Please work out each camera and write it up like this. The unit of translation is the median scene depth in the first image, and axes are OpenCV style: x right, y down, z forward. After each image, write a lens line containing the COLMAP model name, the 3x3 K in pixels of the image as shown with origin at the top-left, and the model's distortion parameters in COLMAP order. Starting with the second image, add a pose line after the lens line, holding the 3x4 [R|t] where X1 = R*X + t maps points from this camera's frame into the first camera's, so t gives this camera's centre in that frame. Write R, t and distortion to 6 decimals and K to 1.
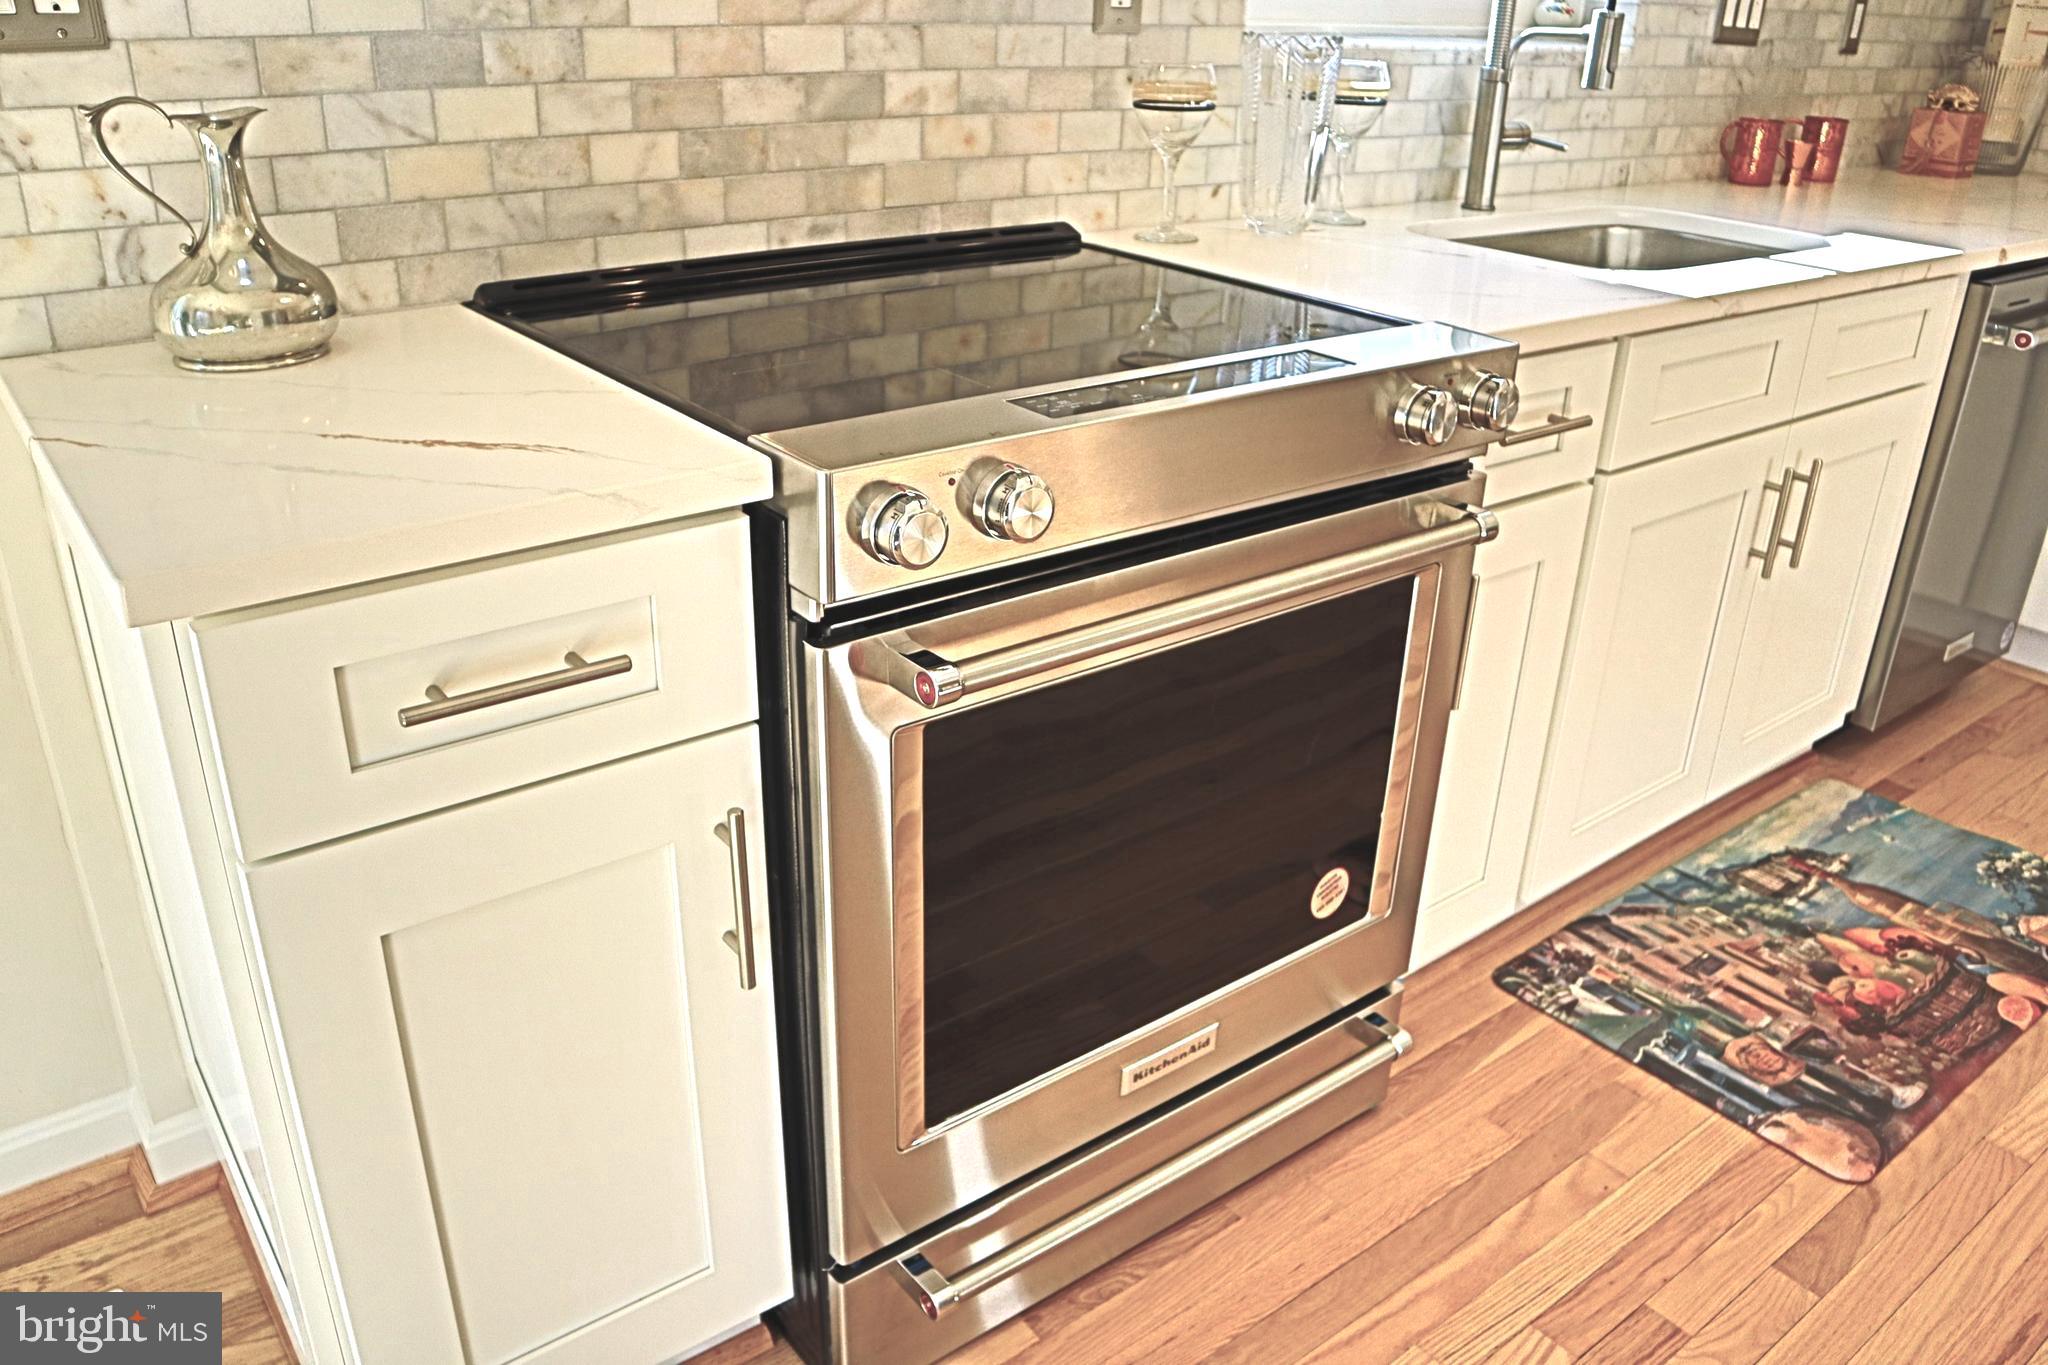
lens RADIAL K [[1550.3, 0, 1003.6], [0, 1550.3, 681.8], [0, 0, 1]] dist [-0.124201, 0.067716]
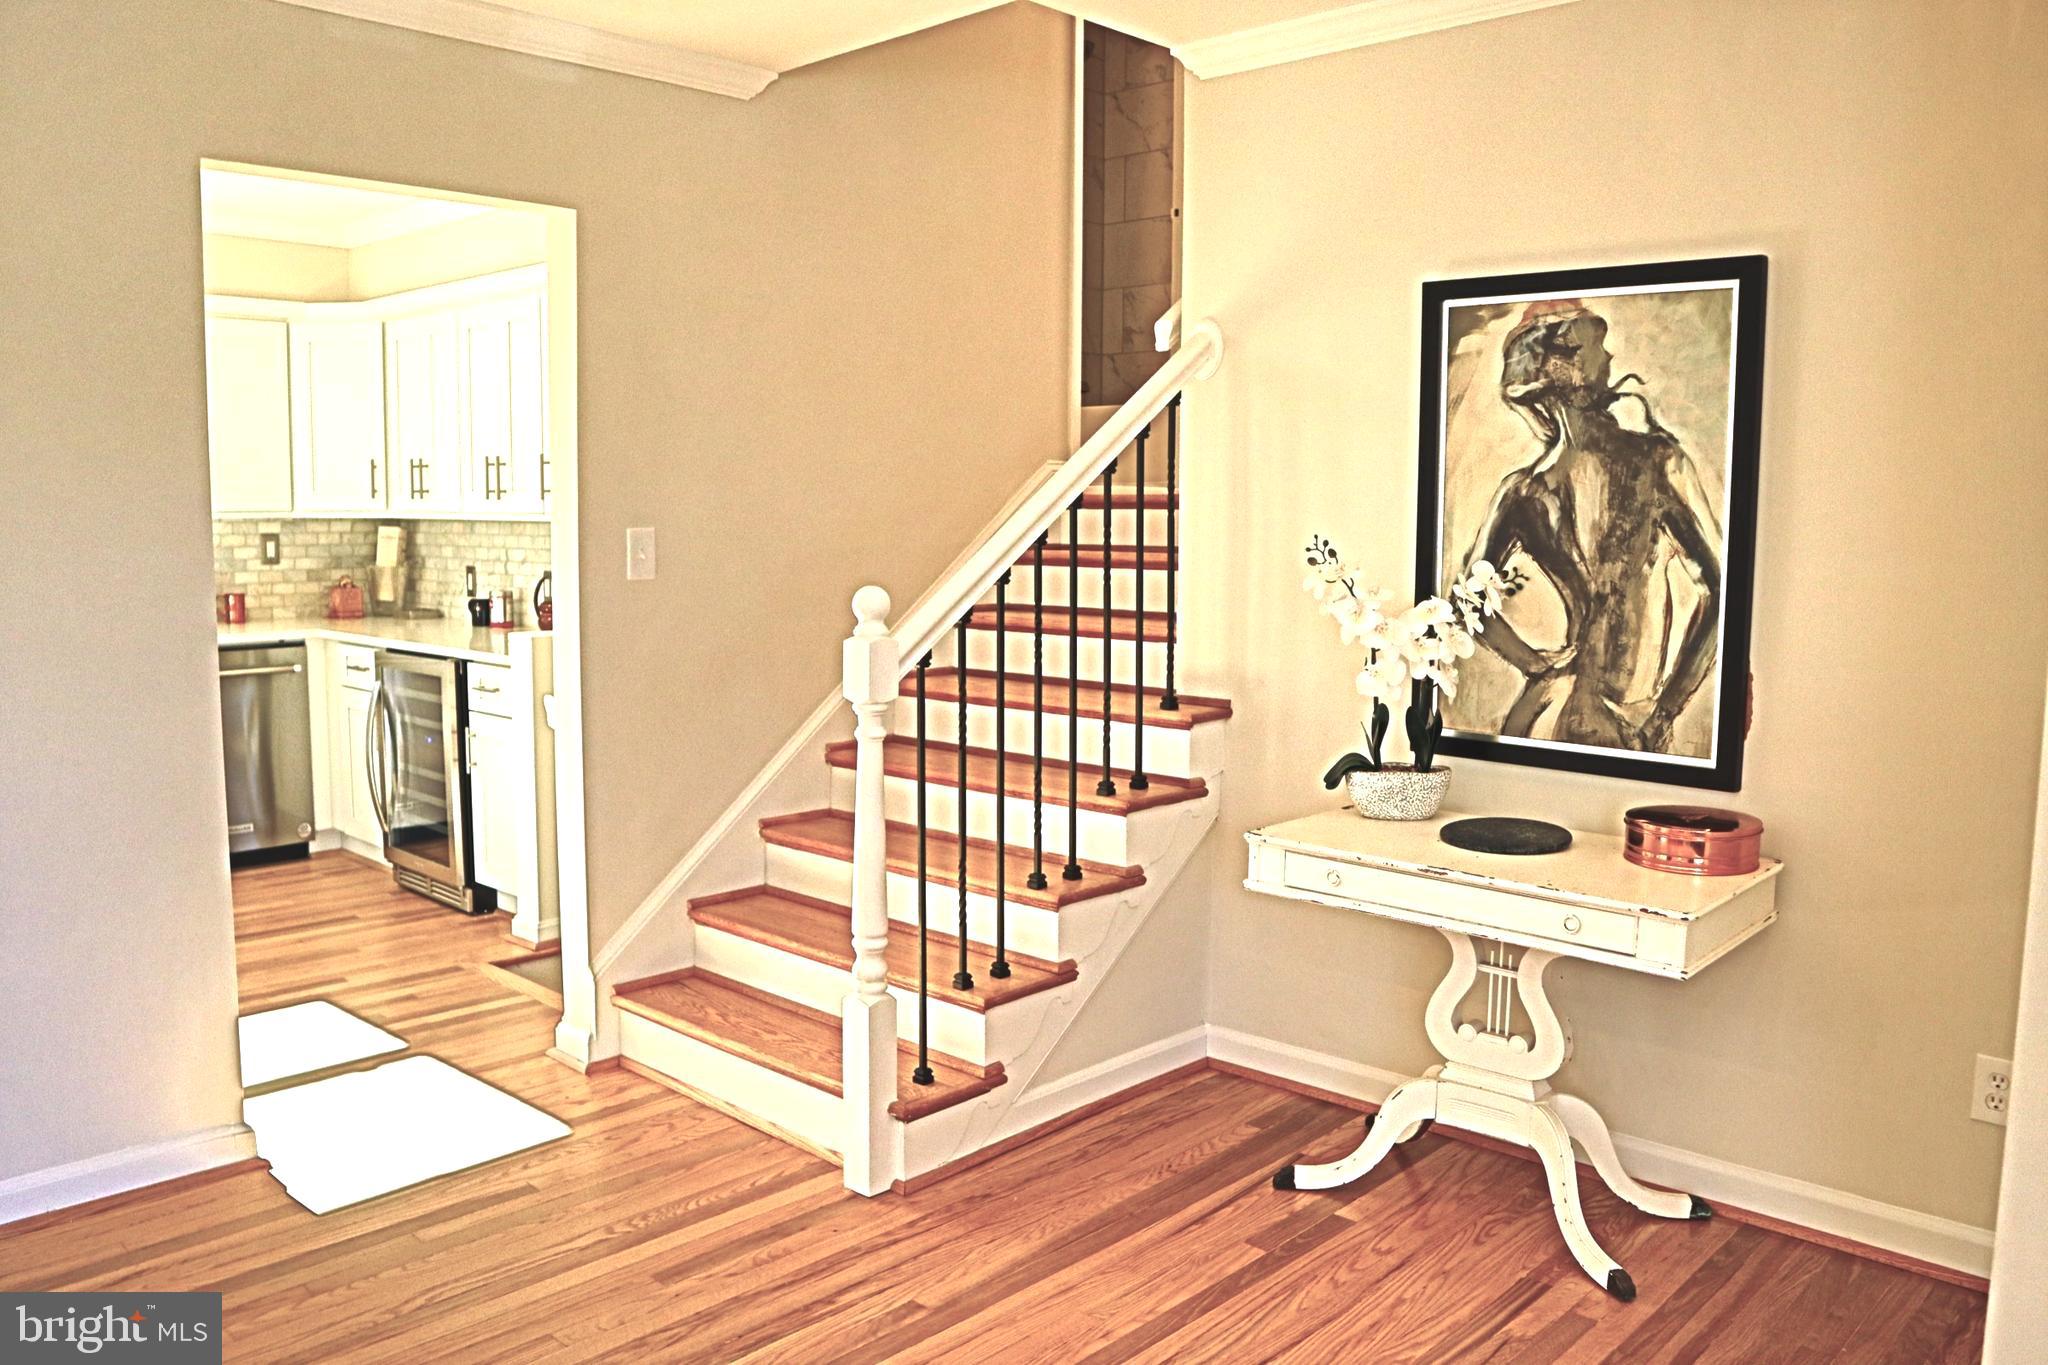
lens RADIAL K [[1587.0, 0, 993.0], [0, 1587.0, 681.8], [0, 0, 1]] dist [-0.121092, 0.079598]
pose [[0.988041, -0.031136, 0.151016, 1.802567], [0.077526, 0.946916, -0.311993, 0.712258], [-0.133285, 0.319969, 0.938006, -1.634896]]
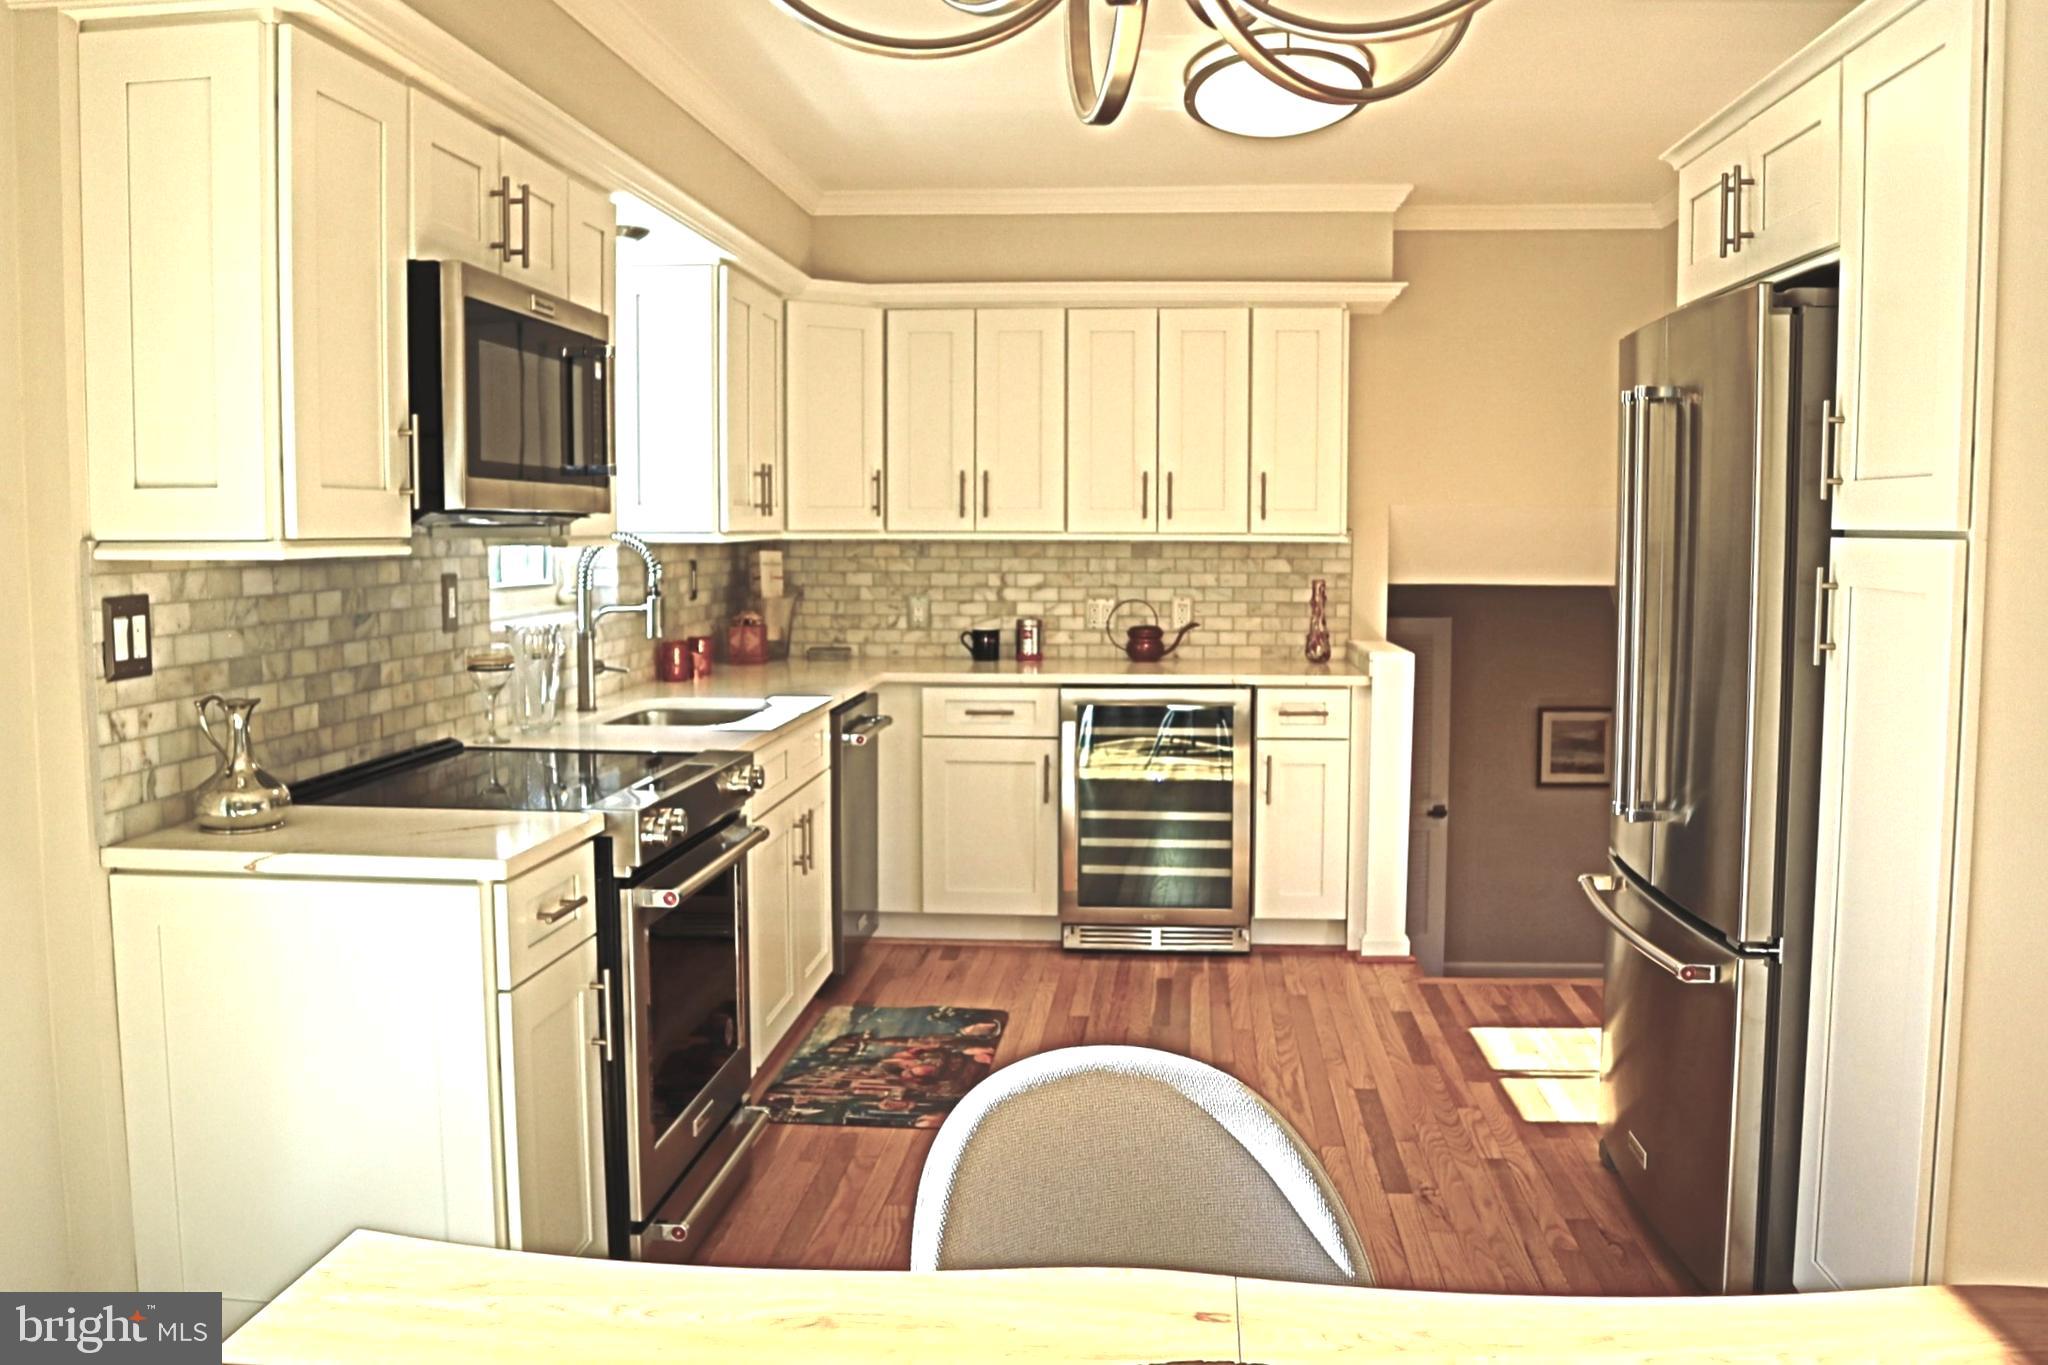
lens RADIAL K [[1739.7, 0, 964.9], [0, 1739.7, 687.4], [0, 0, 1]] dist [-0.088267, 0.002820]
pose [[0.697076, -0.089021, 0.711450, -0.869643], [0.316921, 0.928324, -0.194360, 0.197794], [-0.643153, 0.360957, 0.675325, -0.666650]]
